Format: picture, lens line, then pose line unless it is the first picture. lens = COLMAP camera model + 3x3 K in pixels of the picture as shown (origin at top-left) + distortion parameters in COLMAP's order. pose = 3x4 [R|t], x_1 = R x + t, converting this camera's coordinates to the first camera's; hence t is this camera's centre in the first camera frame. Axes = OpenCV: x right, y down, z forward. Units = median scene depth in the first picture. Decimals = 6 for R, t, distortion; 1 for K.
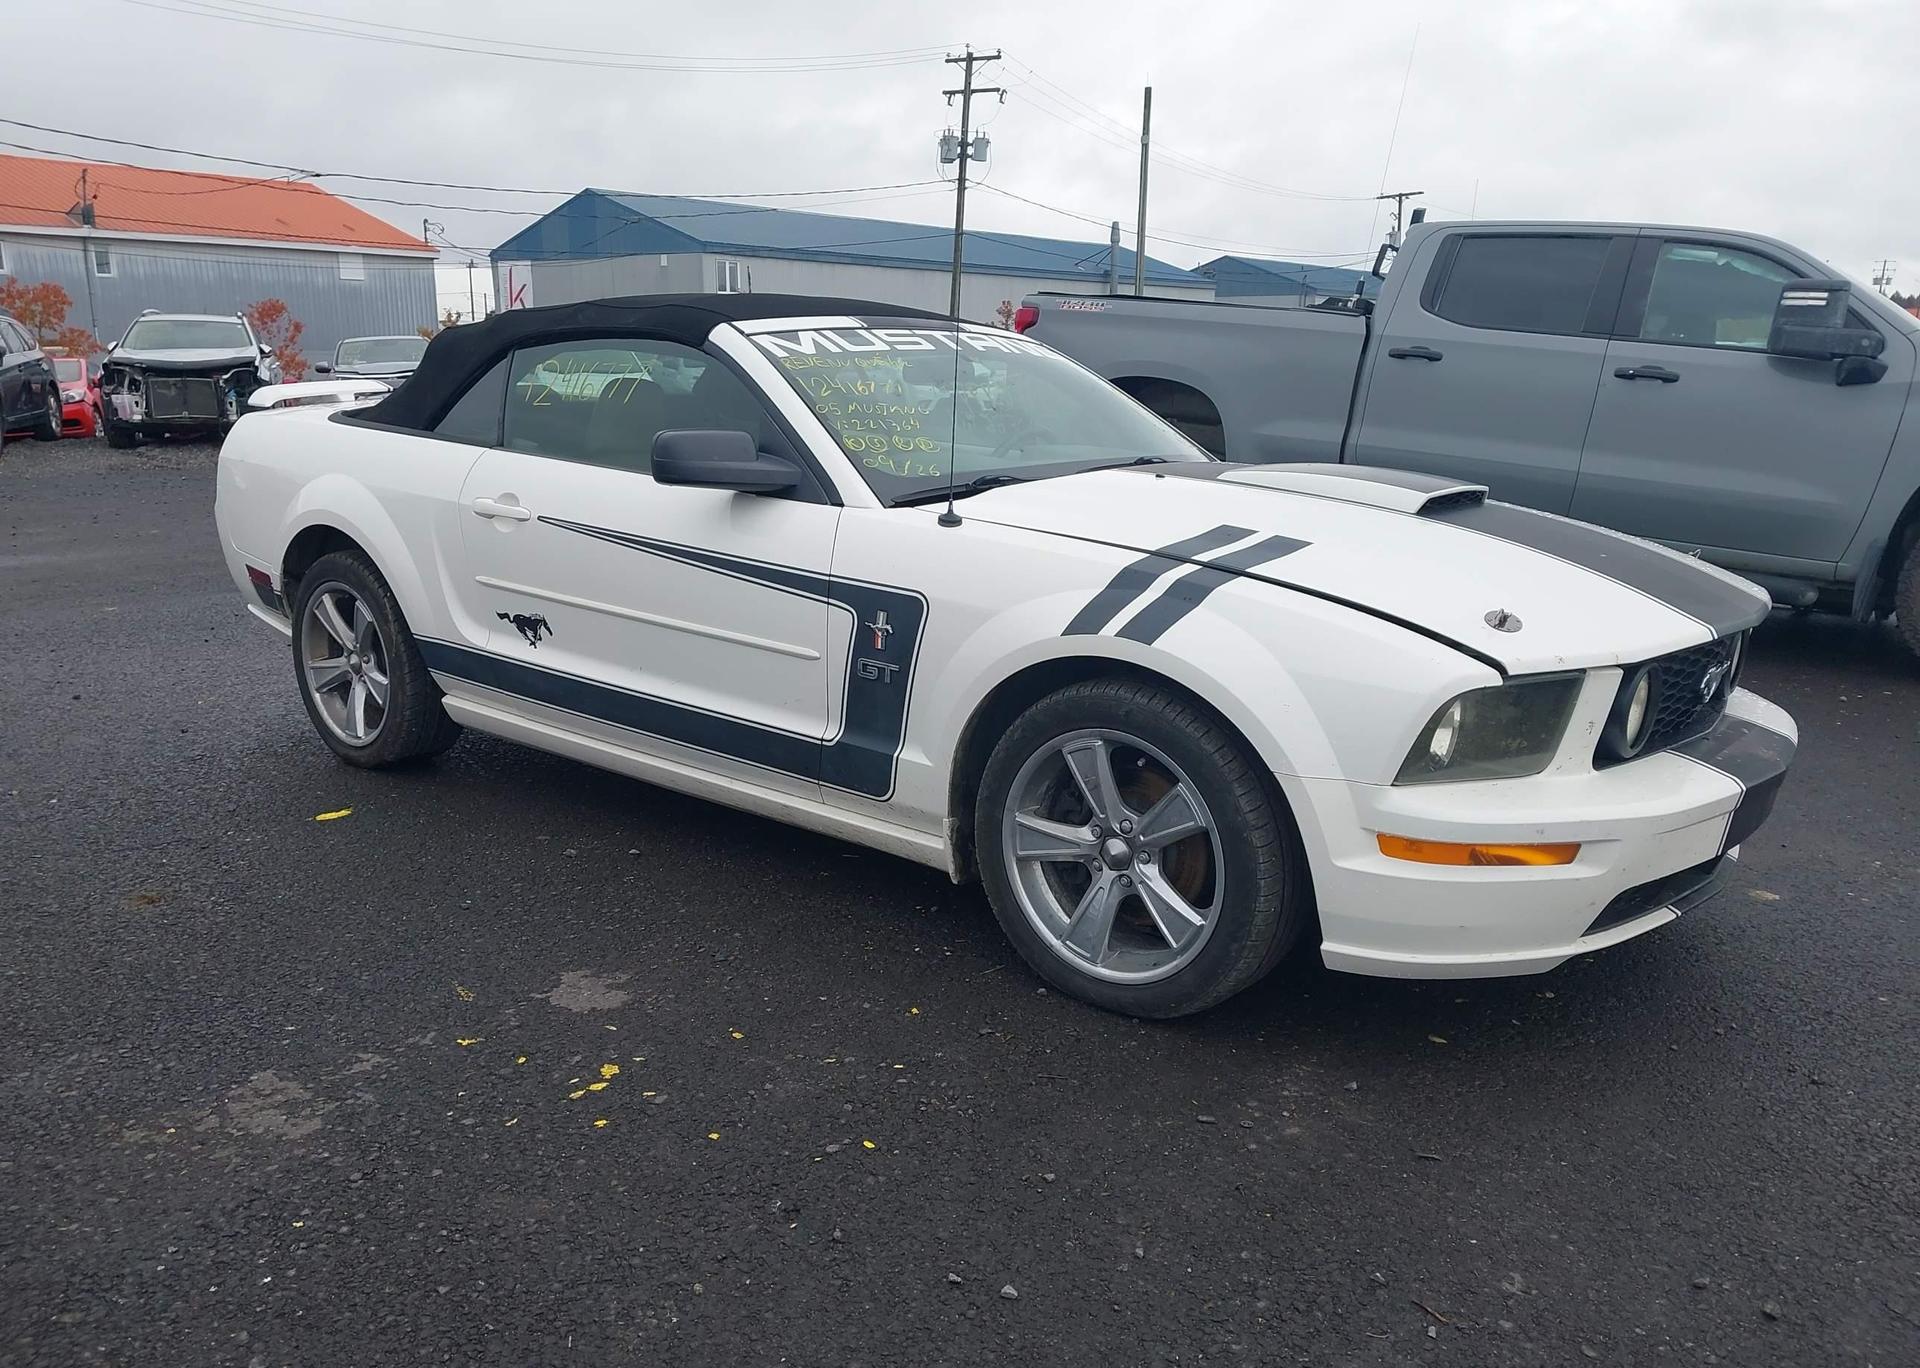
lens RADIAL K [[1508.2, 0, 963.4], [0, 1508.2, 750.7], [0, 0, 1]] dist [0.040249, -0.041548]
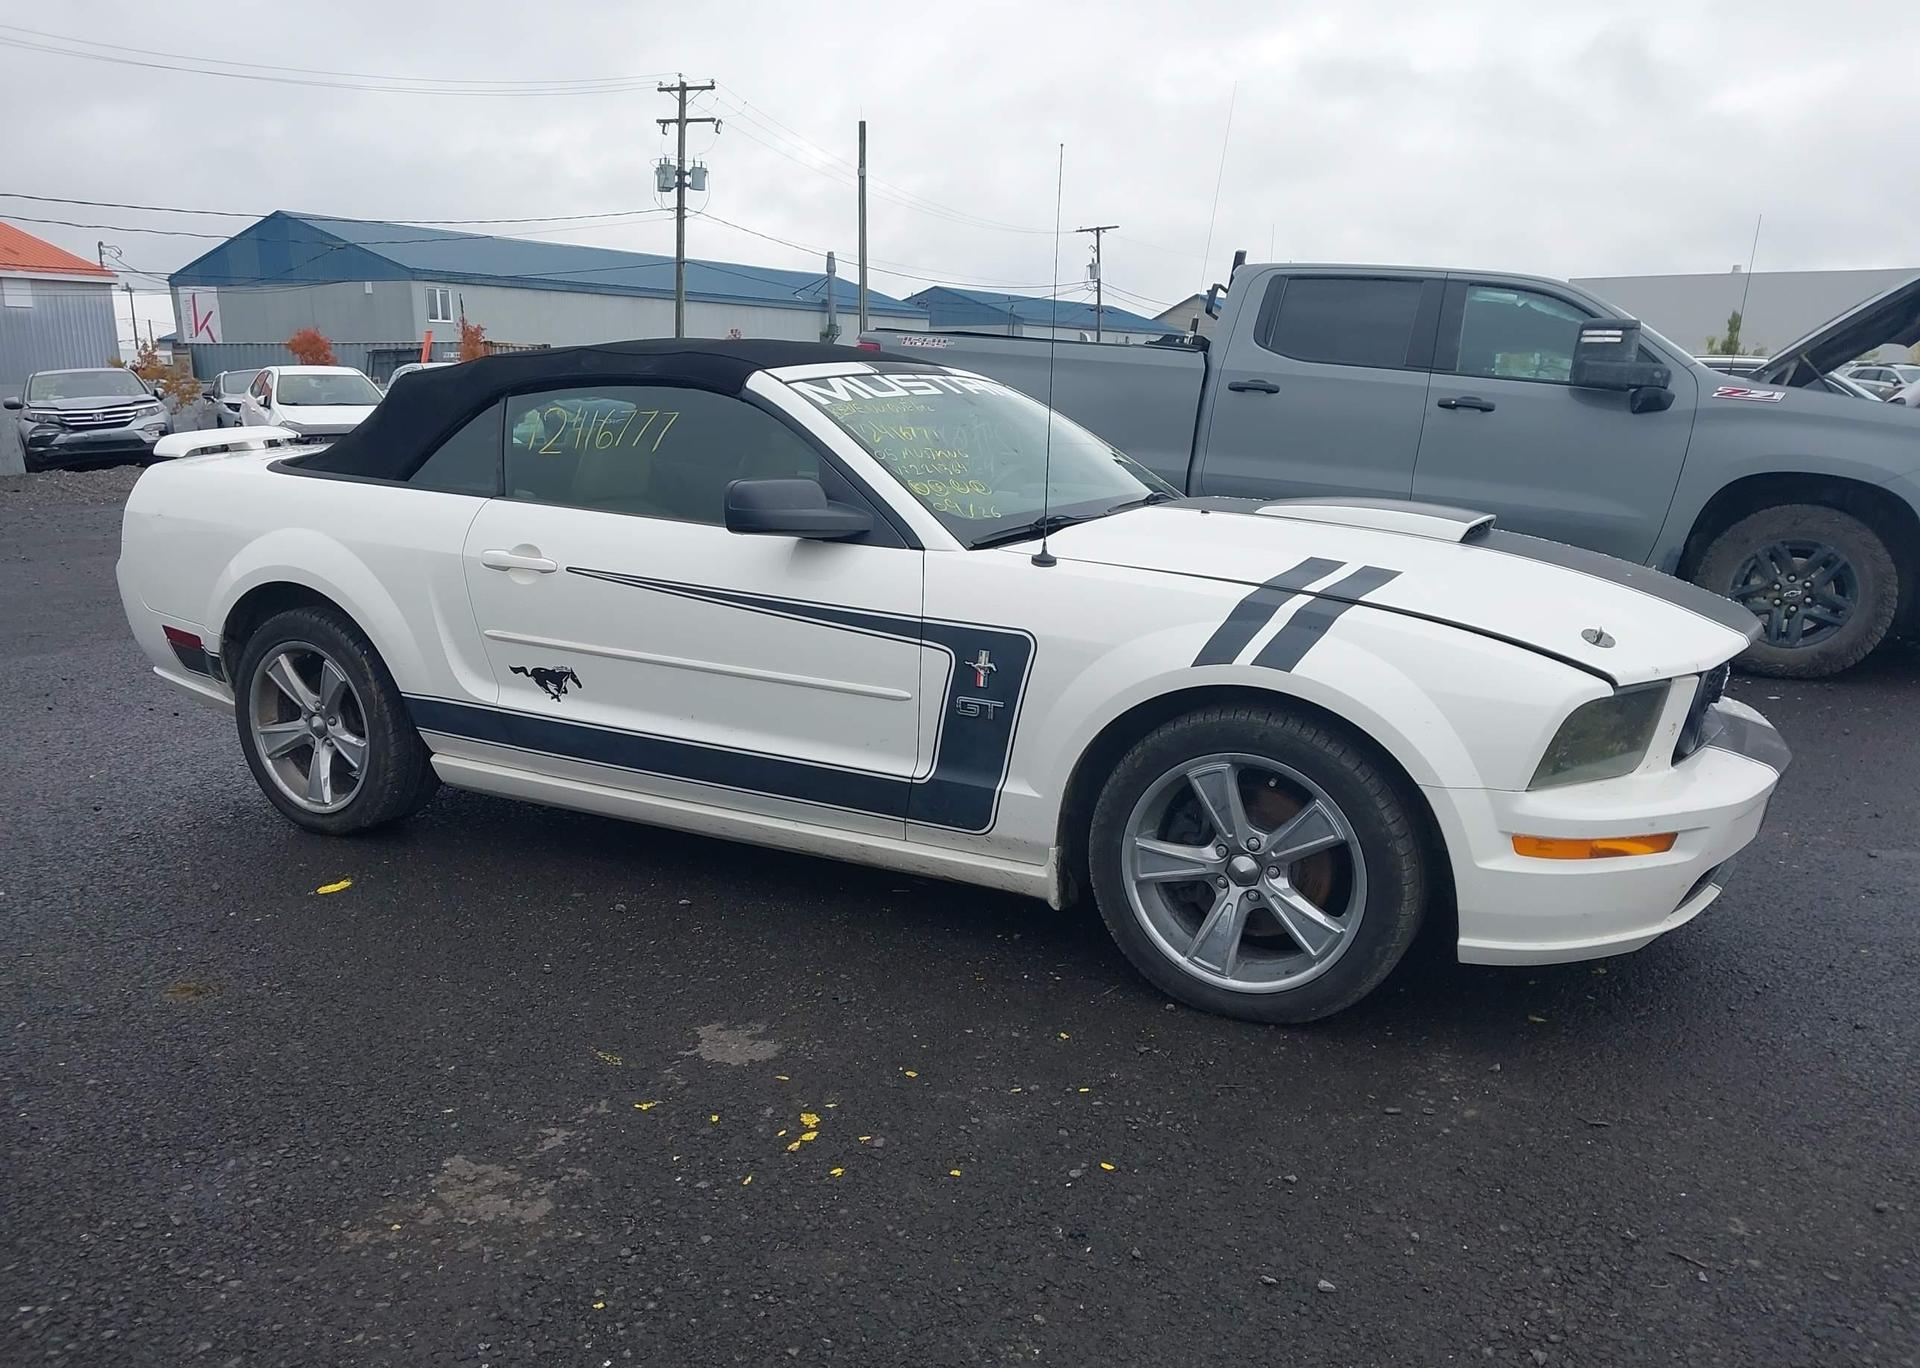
lens RADIAL K [[1508.2, 0, 967.3], [0, 1508.2, 734.6], [0, 0, 1]] dist [0.040249, -0.041548]
pose [[0.981061, -0.051198, 0.186809, -0.207231], [0.056037, 0.998214, -0.020717, -0.011389], [-0.185415, 0.030793, 0.982178, -0.006019]]
